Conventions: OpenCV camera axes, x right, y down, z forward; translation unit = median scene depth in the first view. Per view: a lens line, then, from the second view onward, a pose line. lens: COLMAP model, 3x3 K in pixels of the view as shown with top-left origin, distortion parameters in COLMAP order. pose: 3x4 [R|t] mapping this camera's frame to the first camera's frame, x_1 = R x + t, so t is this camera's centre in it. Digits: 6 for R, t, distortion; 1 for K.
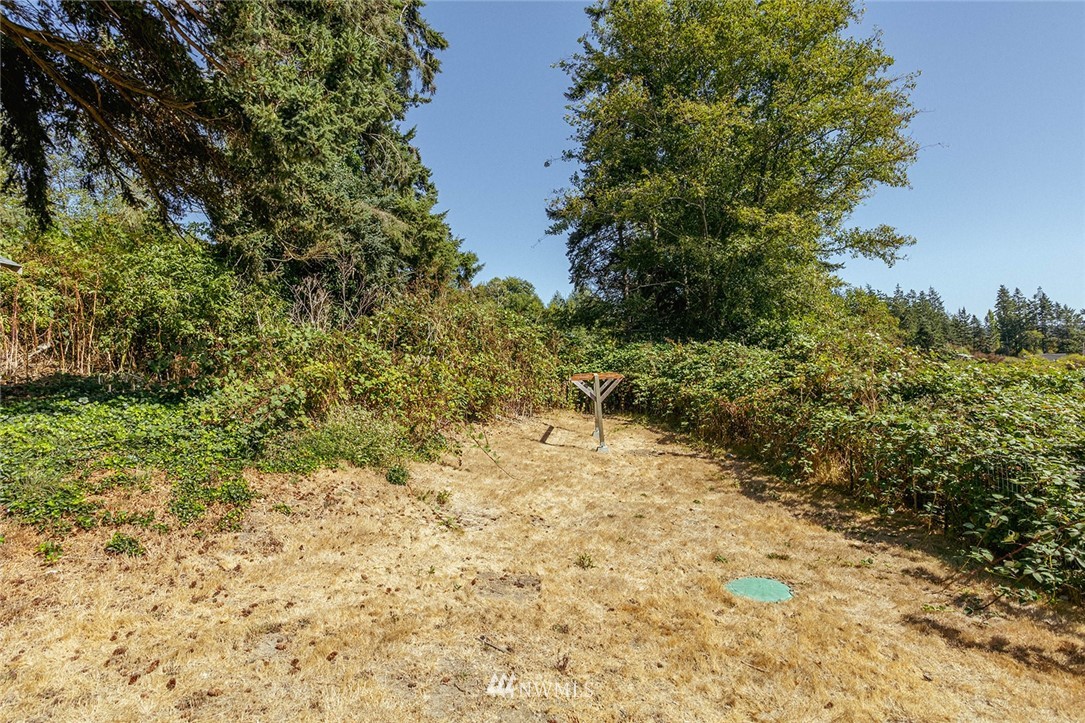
lens RADIAL K [[533.9, 0, 542.6], [0, 533.9, 362.4], [0, 0, 1]] dist [-0.010105, 0.012868]
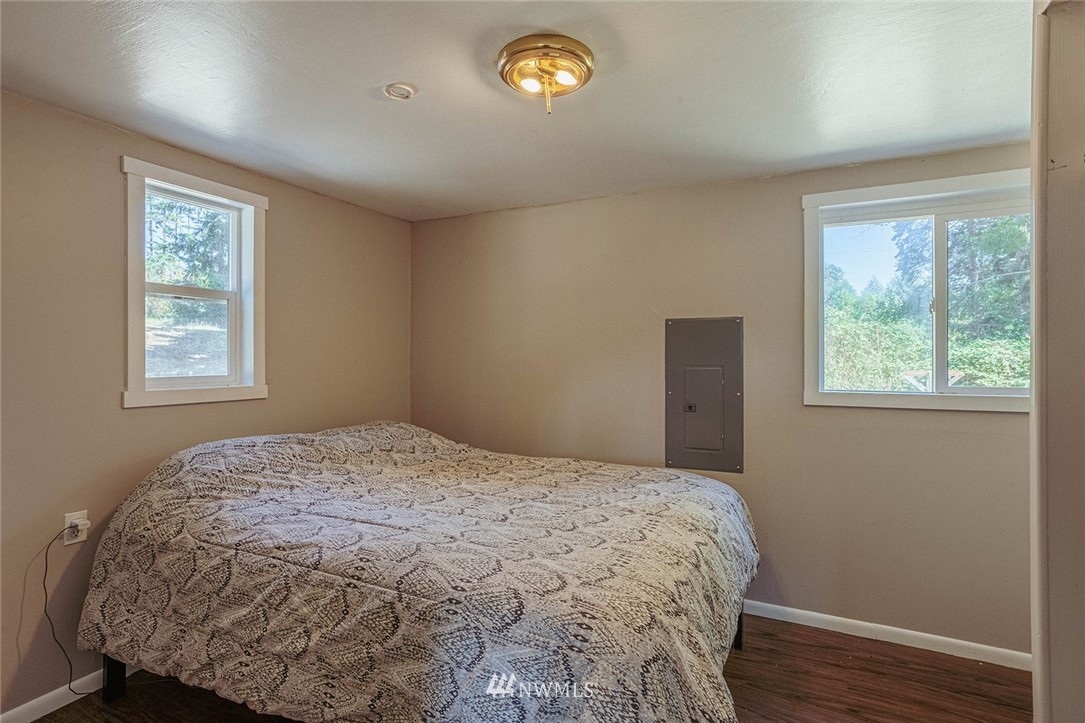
lens RADIAL K [[533.9, 0, 540.4], [0, 533.9, 362.4], [0, 0, 1]] dist [-0.010105, 0.012868]
pose [[0.864578, 0.037393, -0.501105, -0.023116], [-0.028667, 0.999274, 0.025106, 0.000484], [0.501680, -0.007341, 0.865022, -0.174943]]
